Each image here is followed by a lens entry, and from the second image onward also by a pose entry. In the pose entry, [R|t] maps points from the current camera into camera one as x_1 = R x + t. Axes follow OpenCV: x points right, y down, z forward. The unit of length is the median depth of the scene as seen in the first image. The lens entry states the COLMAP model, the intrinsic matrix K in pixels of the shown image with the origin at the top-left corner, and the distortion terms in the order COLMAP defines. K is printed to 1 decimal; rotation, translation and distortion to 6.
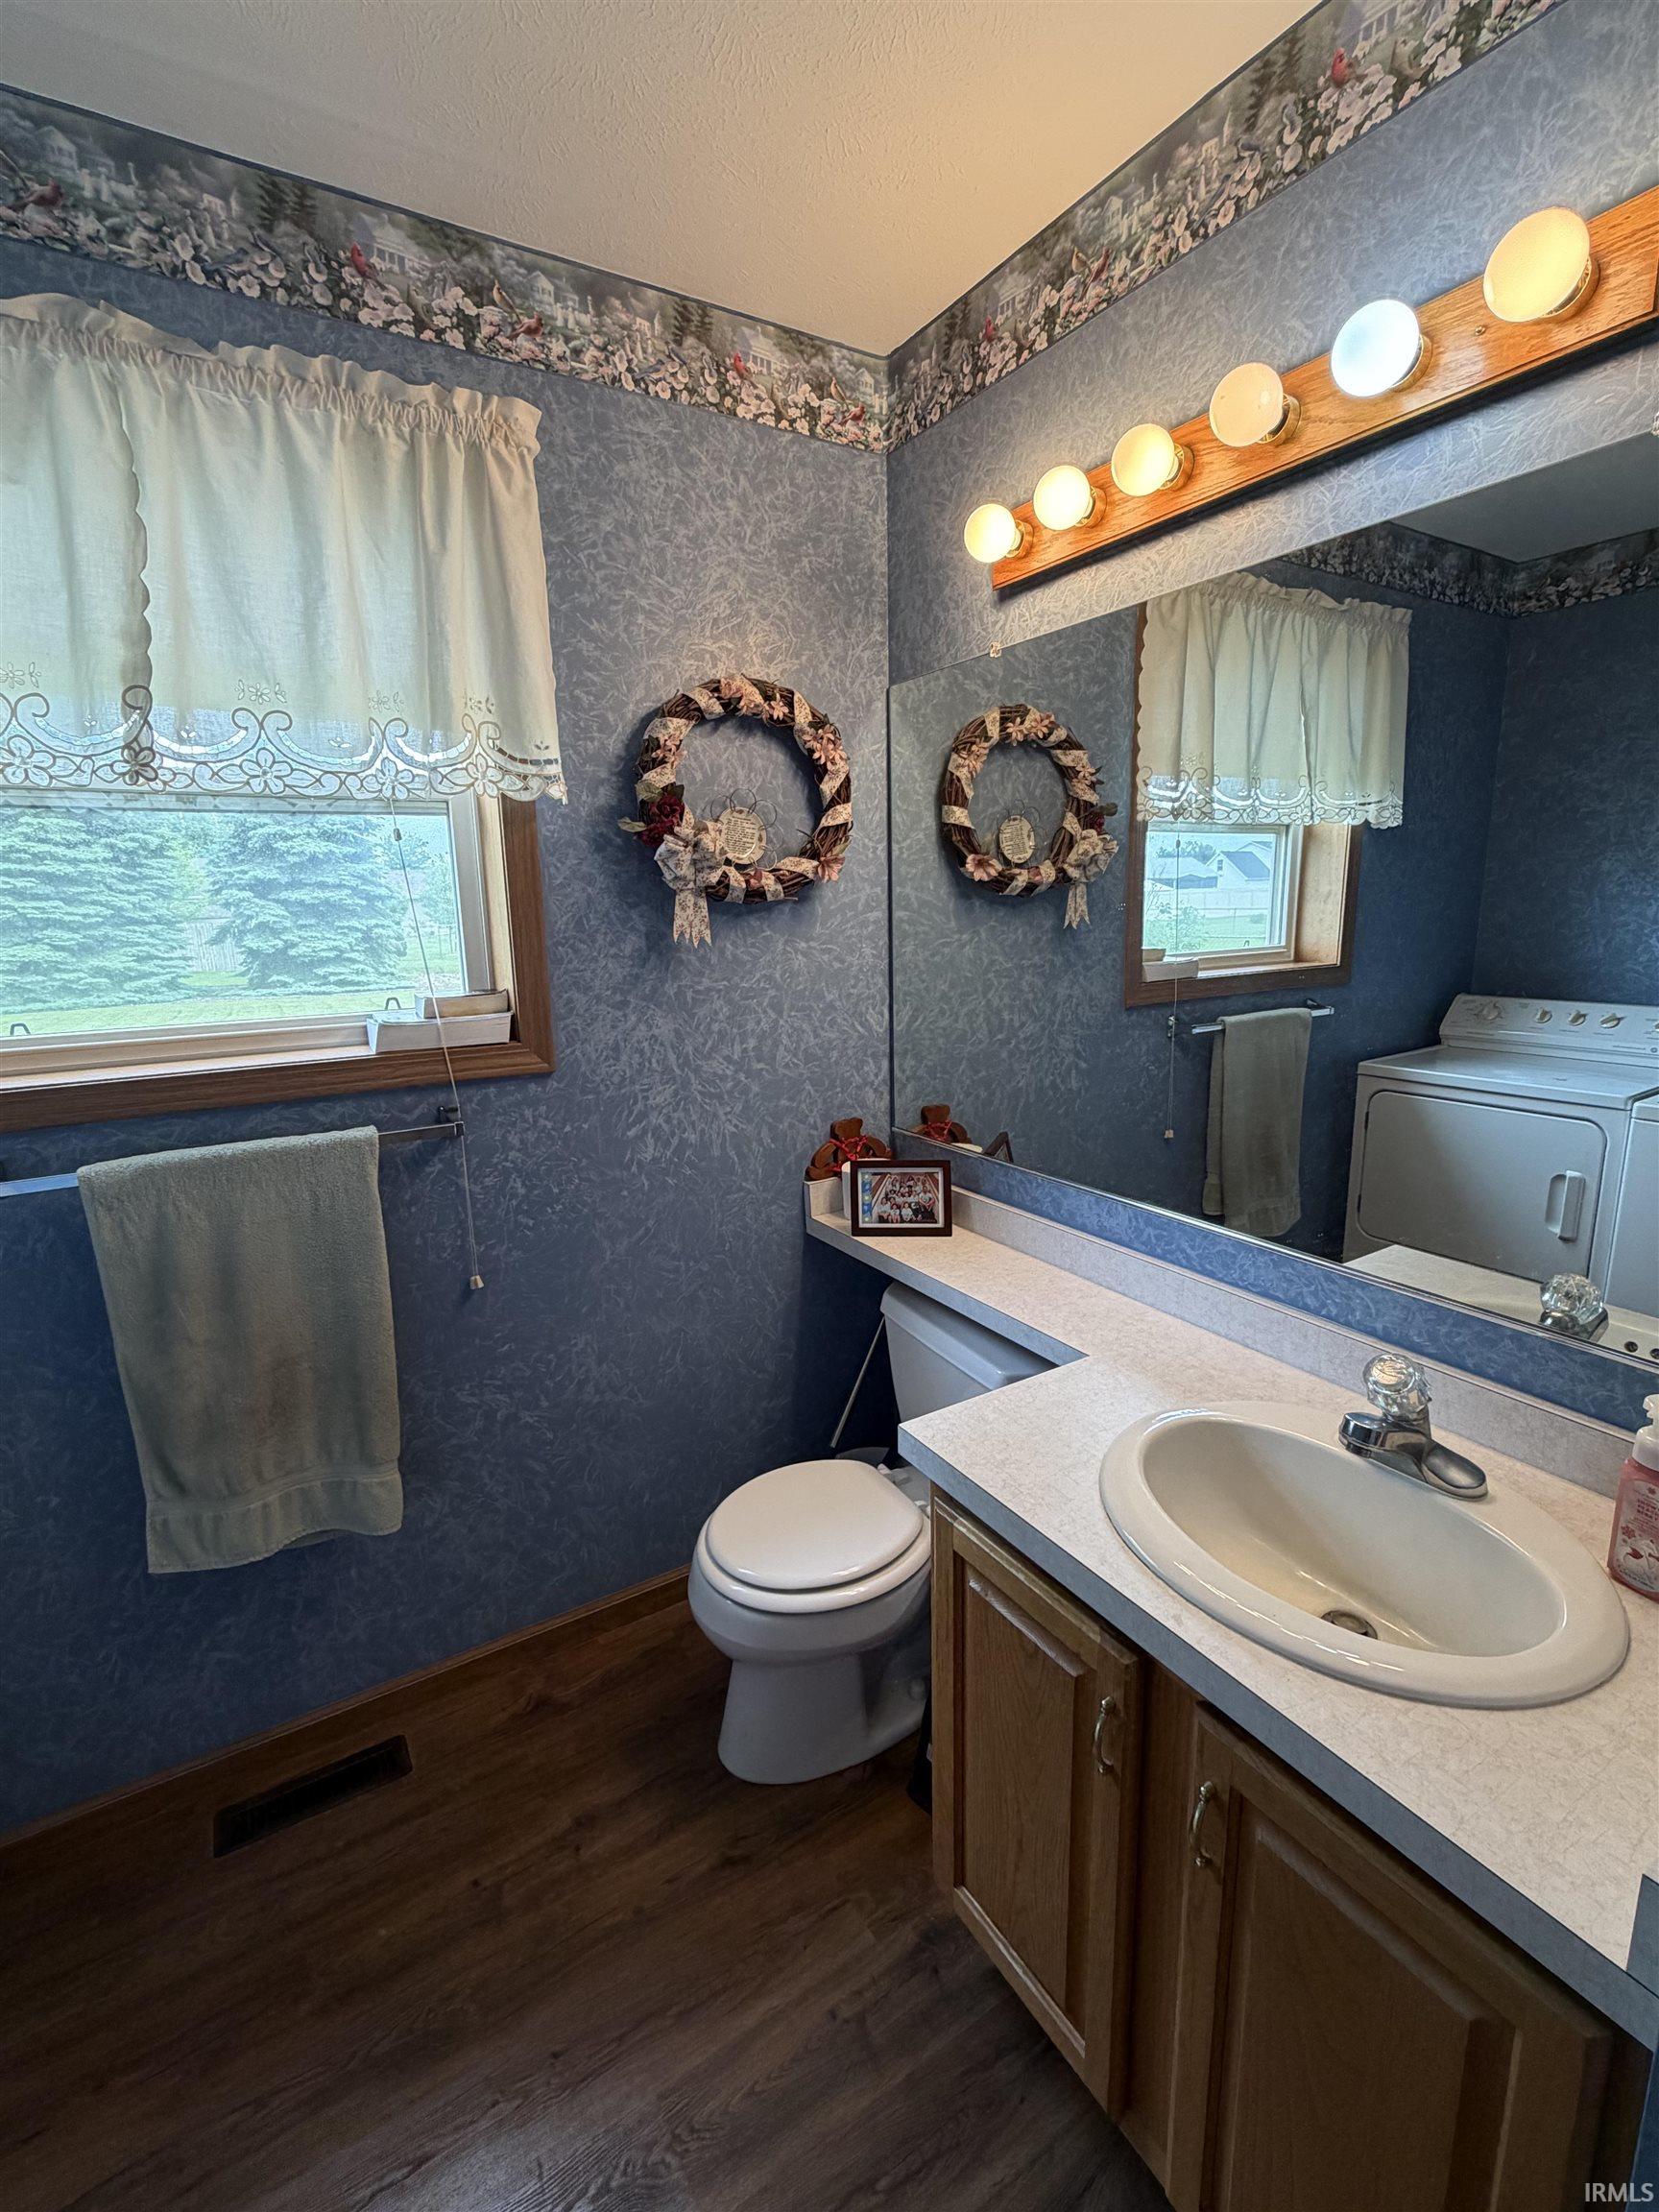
lens RADIAL K [[981.5, 0, 825.8], [0, 981.5, 1107.5], [0, 0, 1]] dist [0.000983, -0.000879]
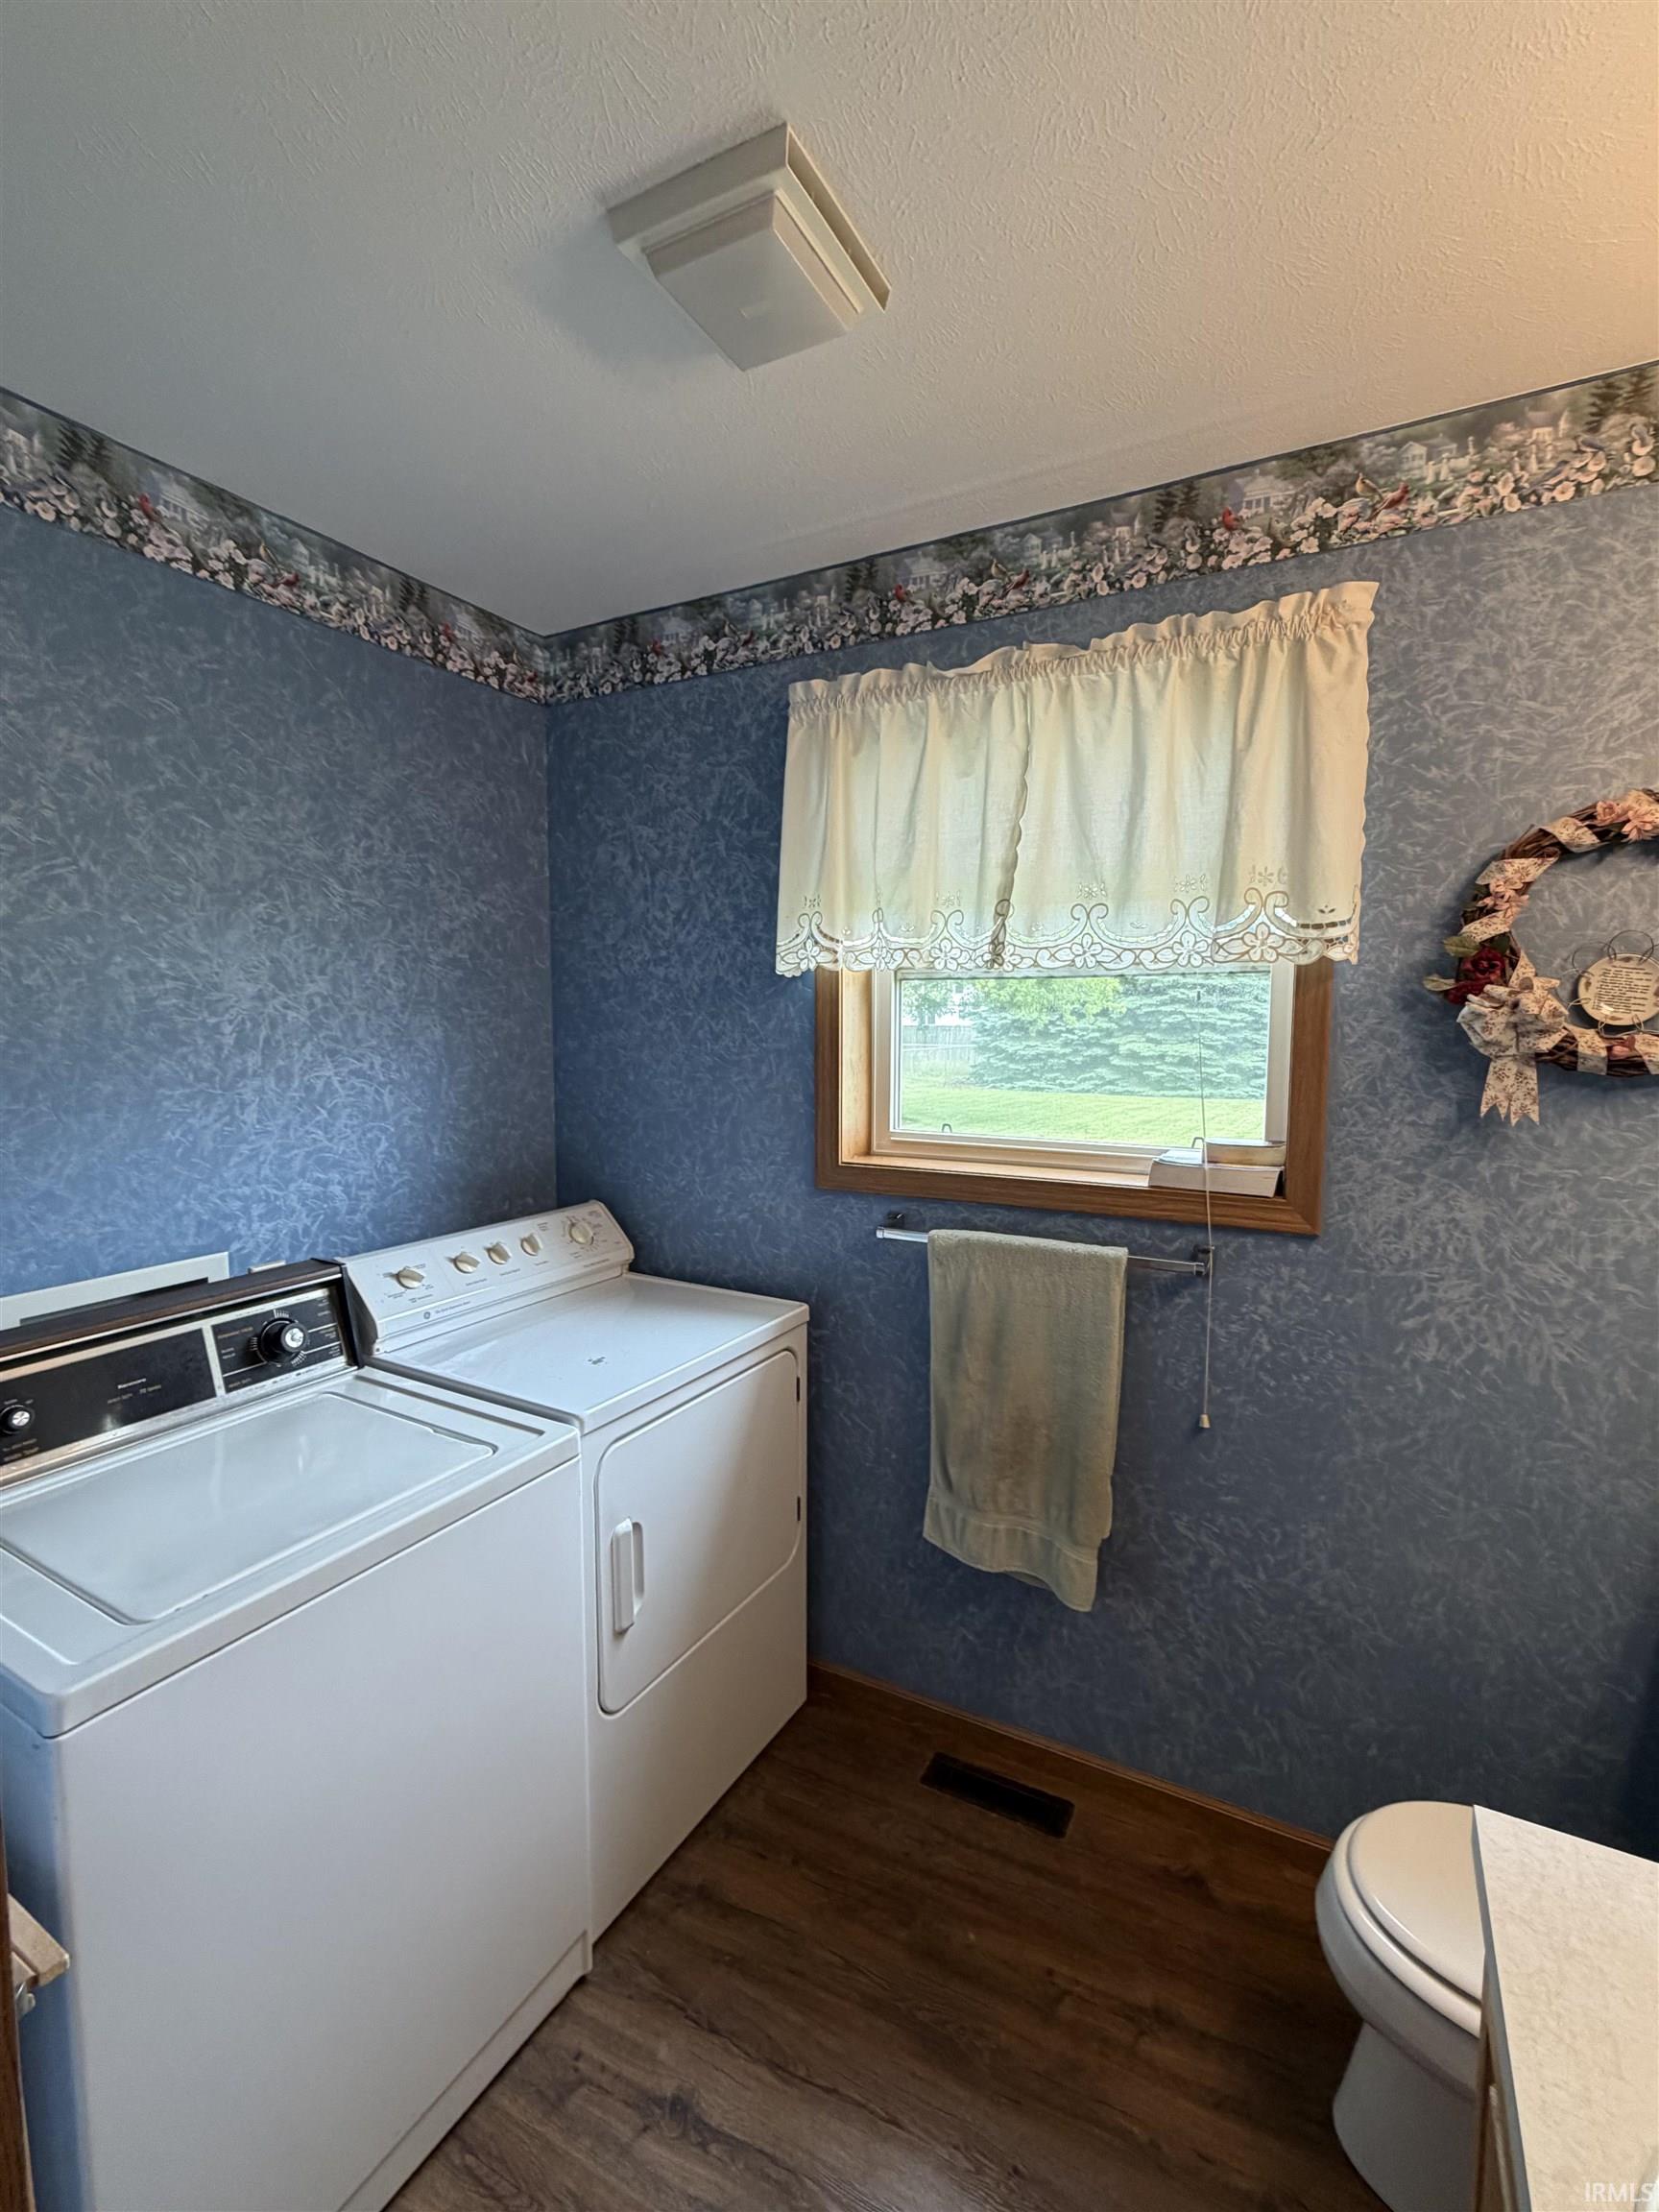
lens RADIAL K [[981.5, 0, 830.9], [0, 981.5, 1108.5], [0, 0, 1]] dist [0.000983, -0.000879]
pose [[0.502176, 0.103006, -0.858609, 0.303551], [-0.192202, 0.981341, 0.005316, -0.074870], [0.843135, 0.162356, 0.512604, 0.096451]]
